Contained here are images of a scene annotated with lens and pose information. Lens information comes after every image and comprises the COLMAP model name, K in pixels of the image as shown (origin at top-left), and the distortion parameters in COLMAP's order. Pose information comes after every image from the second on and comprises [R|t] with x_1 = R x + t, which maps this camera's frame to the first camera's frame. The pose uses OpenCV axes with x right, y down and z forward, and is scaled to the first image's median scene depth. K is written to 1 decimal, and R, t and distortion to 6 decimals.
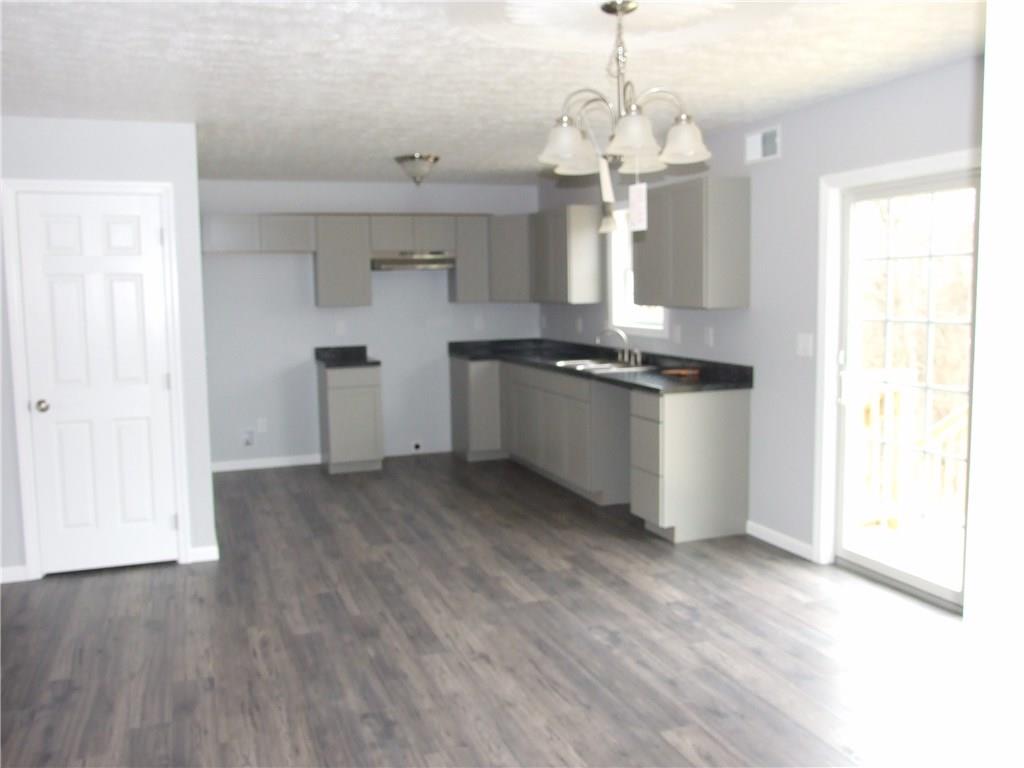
lens RADIAL K [[942.7, 0, 513.0], [0, 942.7, 383.2], [0, 0, 1]] dist [-0.005332, 0.000000]
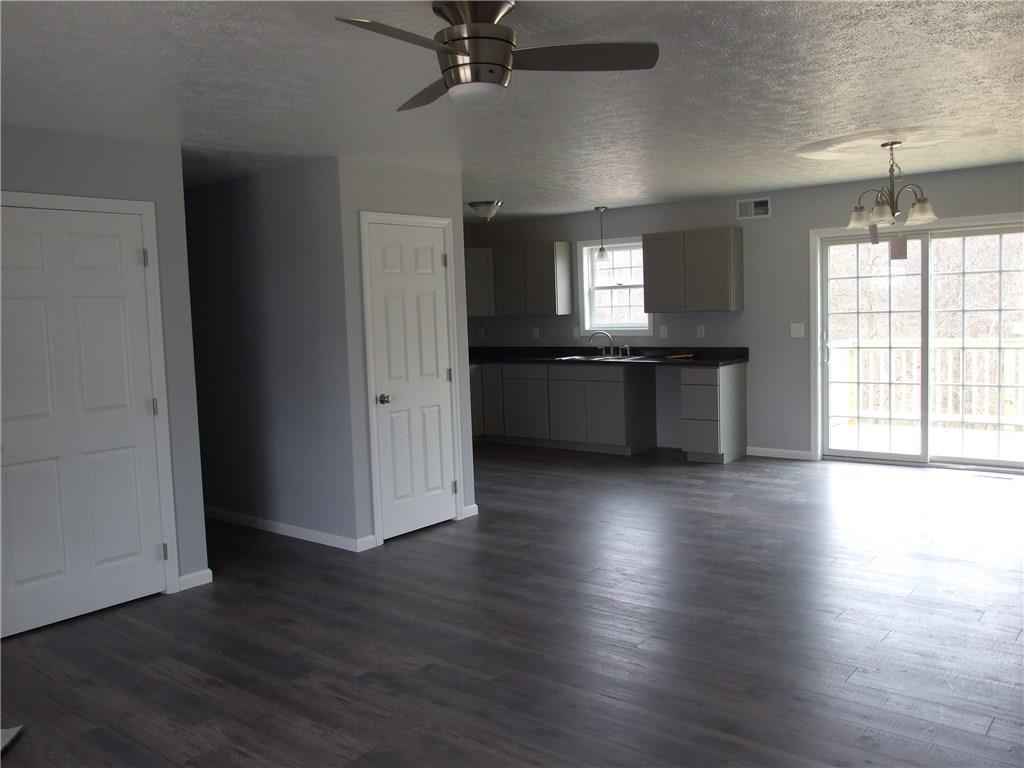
lens RADIAL K [[881.1, 0, 521.2], [0, 881.1, 388.0], [0, 0, 1]] dist [-0.032302, 0.063578]
pose [[0.847068, -0.064927, 0.527504, -0.880805], [0.079575, 0.996816, -0.005091, 0.028052], [-0.525494, 0.046289, 0.849537, -0.048053]]
